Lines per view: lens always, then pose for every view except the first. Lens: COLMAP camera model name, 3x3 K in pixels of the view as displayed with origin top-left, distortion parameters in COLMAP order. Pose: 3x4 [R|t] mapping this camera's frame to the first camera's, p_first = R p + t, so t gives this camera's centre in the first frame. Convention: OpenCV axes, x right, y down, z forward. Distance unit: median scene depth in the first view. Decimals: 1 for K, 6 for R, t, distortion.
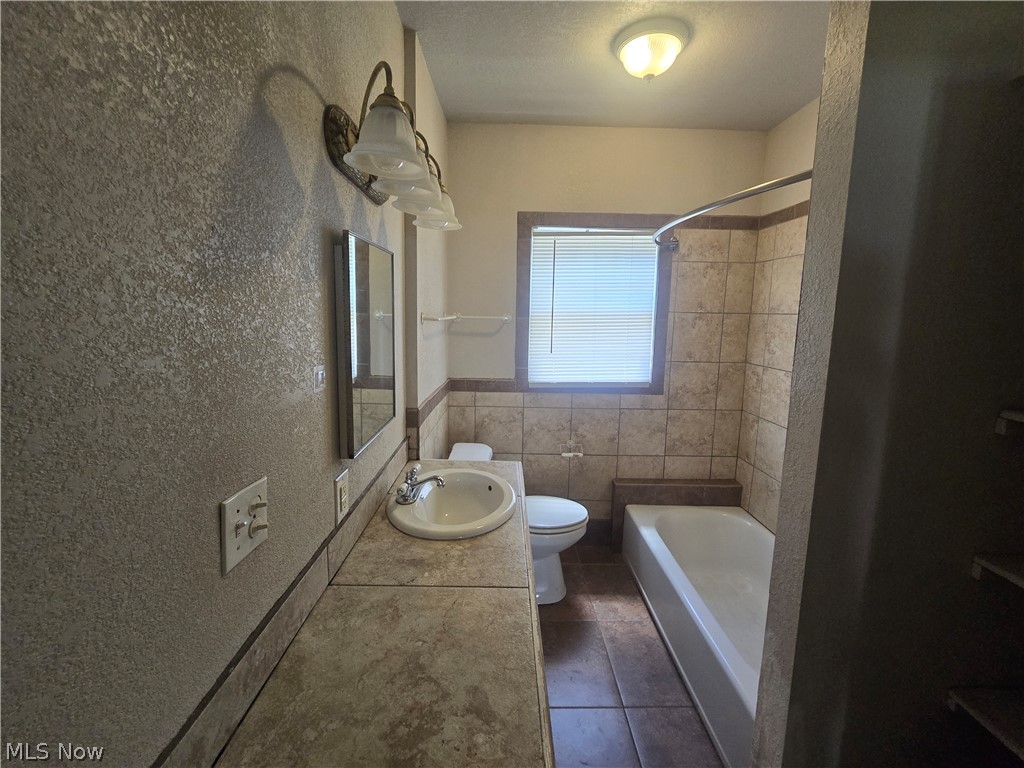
lens RADIAL K [[417.9, 0, 507.0], [0, 417.9, 364.6], [0, 0, 1]] dist [-0.003101, 0.000021]
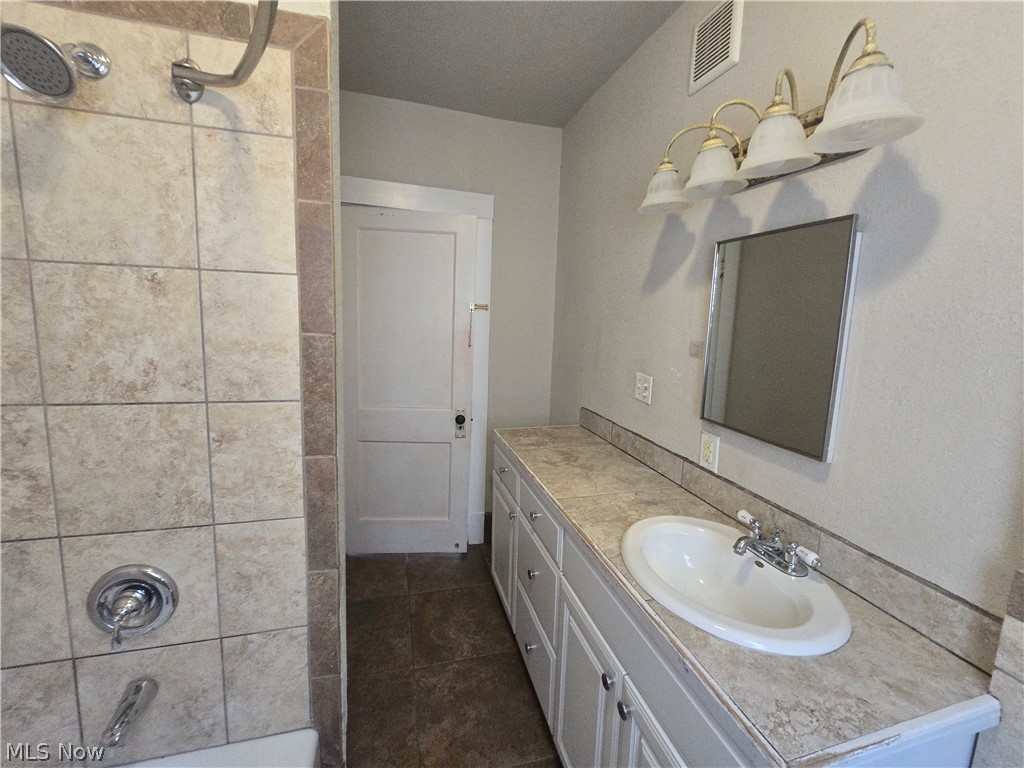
lens RADIAL K [[417.9, 0, 507.0], [0, 417.9, 364.6], [0, 0, 1]] dist [-0.003101, 0.000021]
pose [[-0.964274, -0.016183, -0.264413, 0.667151], [-0.081558, 0.967787, 0.238196, -0.237818], [0.252041, 0.251251, -0.934531, 2.444311]]
